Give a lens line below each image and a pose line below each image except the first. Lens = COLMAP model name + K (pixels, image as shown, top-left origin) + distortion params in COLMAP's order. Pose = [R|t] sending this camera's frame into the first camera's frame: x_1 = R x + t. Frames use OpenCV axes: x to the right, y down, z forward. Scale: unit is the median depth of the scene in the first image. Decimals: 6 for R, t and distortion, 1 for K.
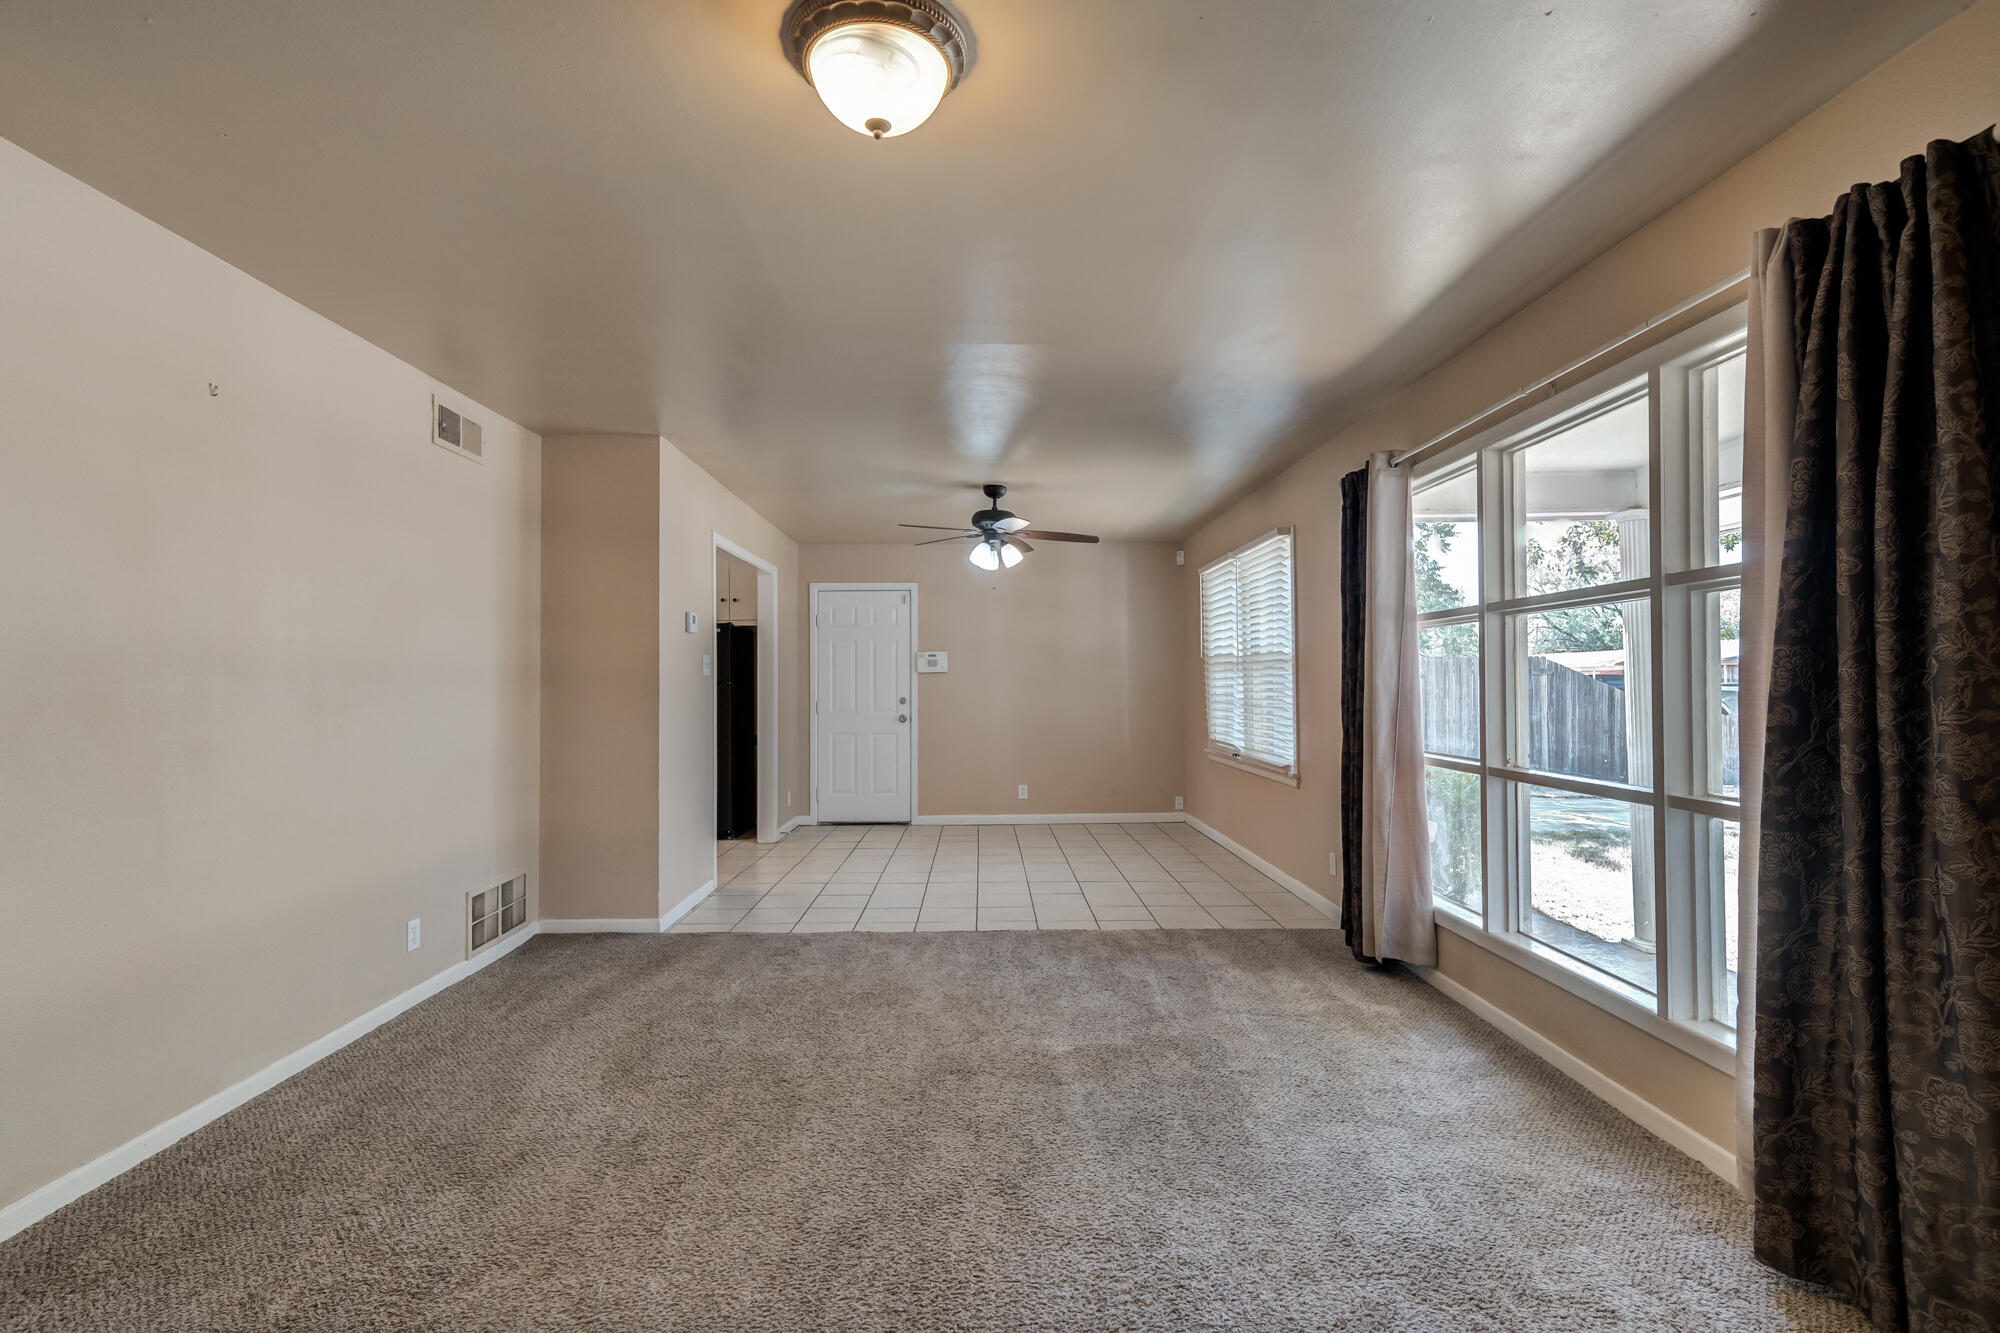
lens RADIAL K [[922.2, 0, 1004.2], [0, 922.2, 662.4], [0, 0, 1]] dist [0.004979, 0.001590]
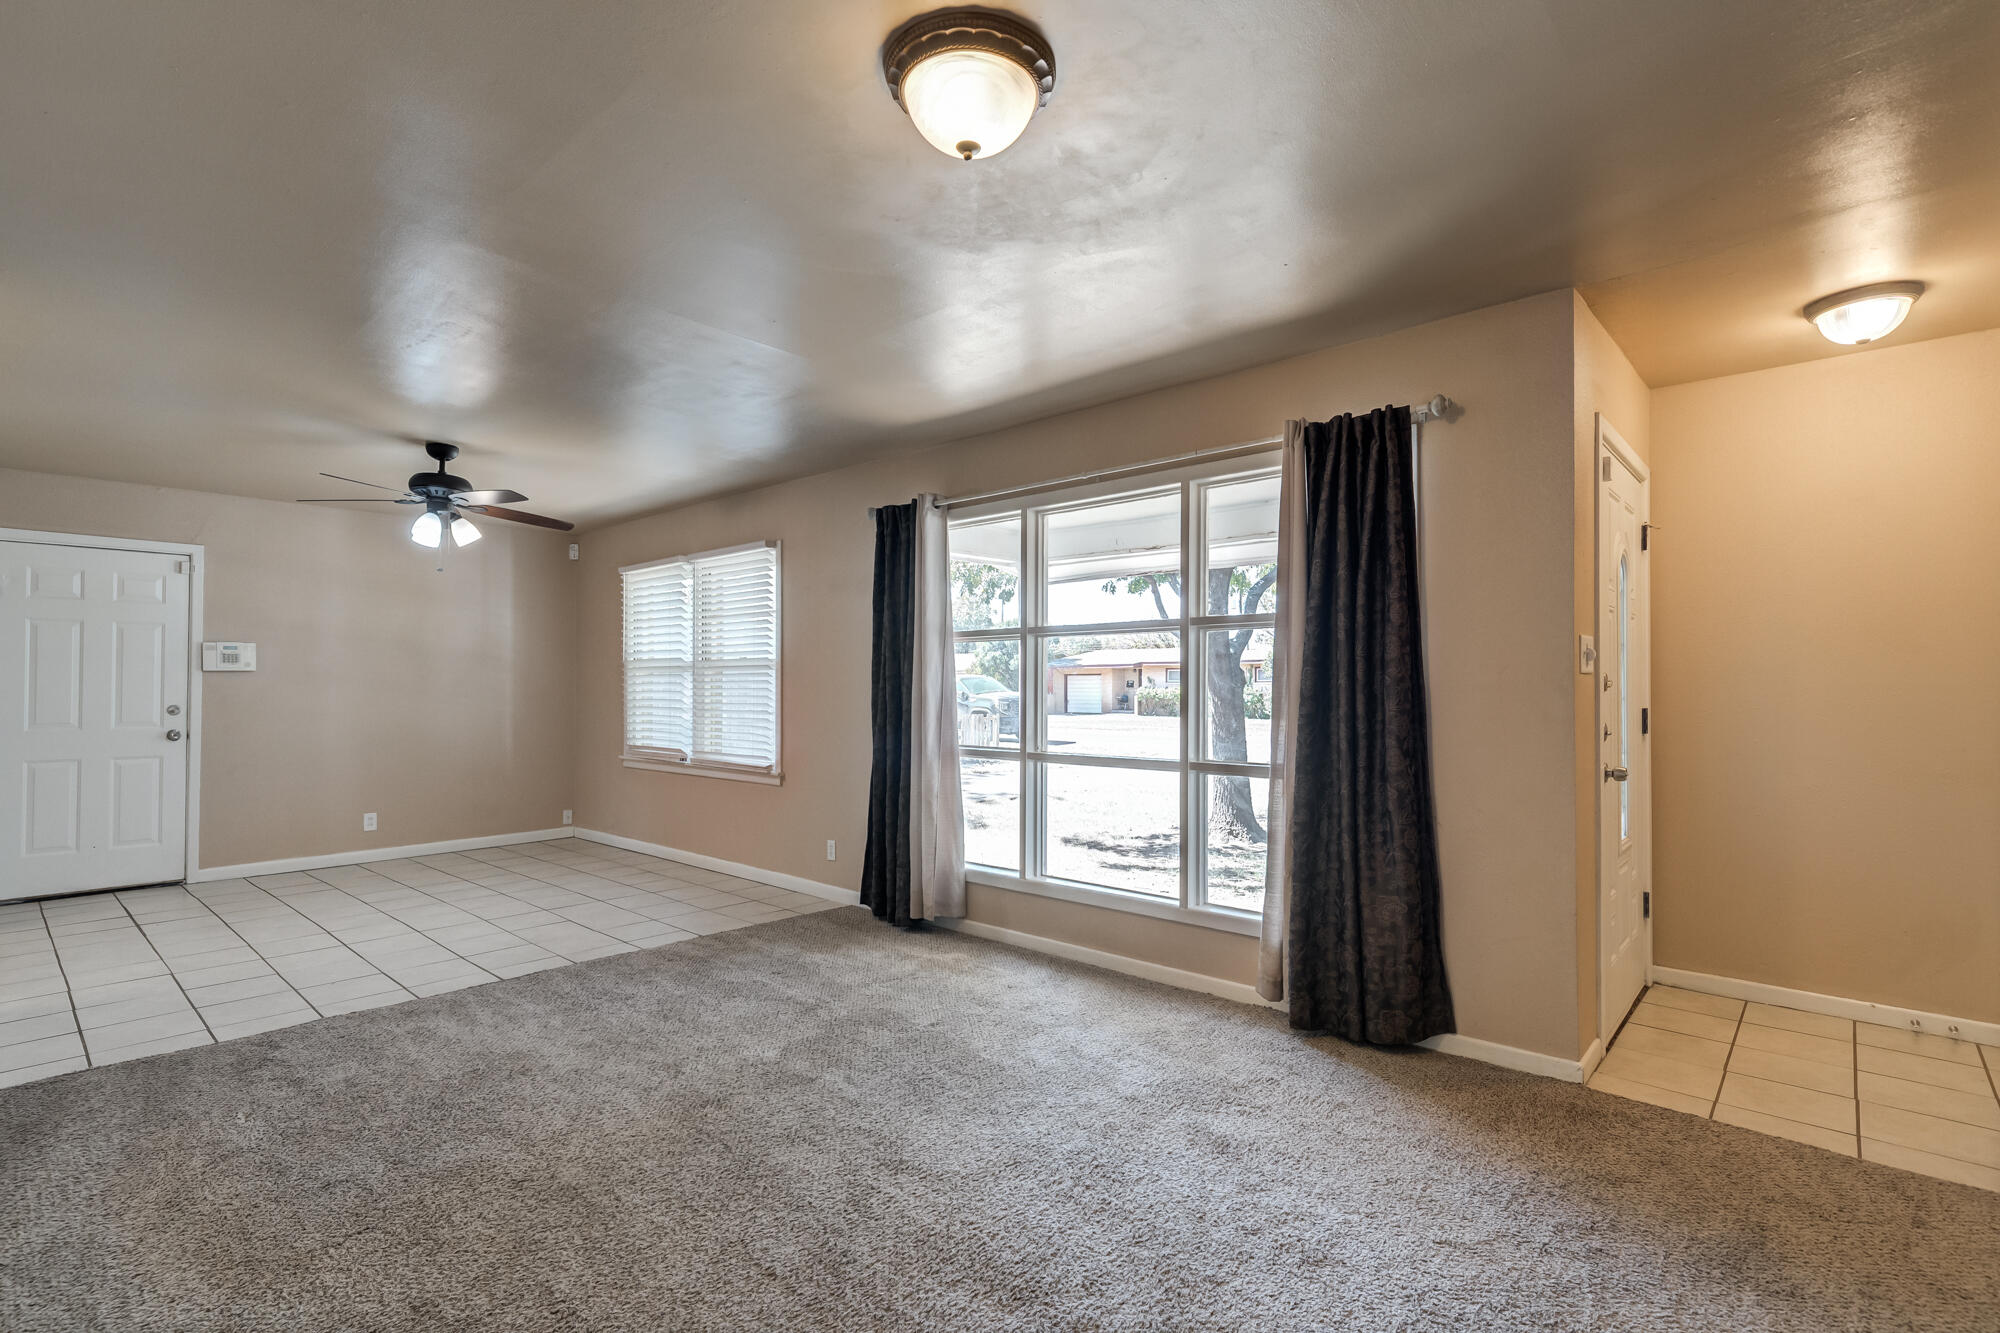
lens RADIAL K [[922.2, 0, 991.0], [0, 922.2, 674.7], [0, 0, 1]] dist [0.004979, 0.001590]
pose [[0.693243, 0.016091, 0.720524, -0.391811], [-0.021132, 0.999775, -0.001996, 0.005737], [-0.720394, -0.013842, 0.693427, 0.114752]]
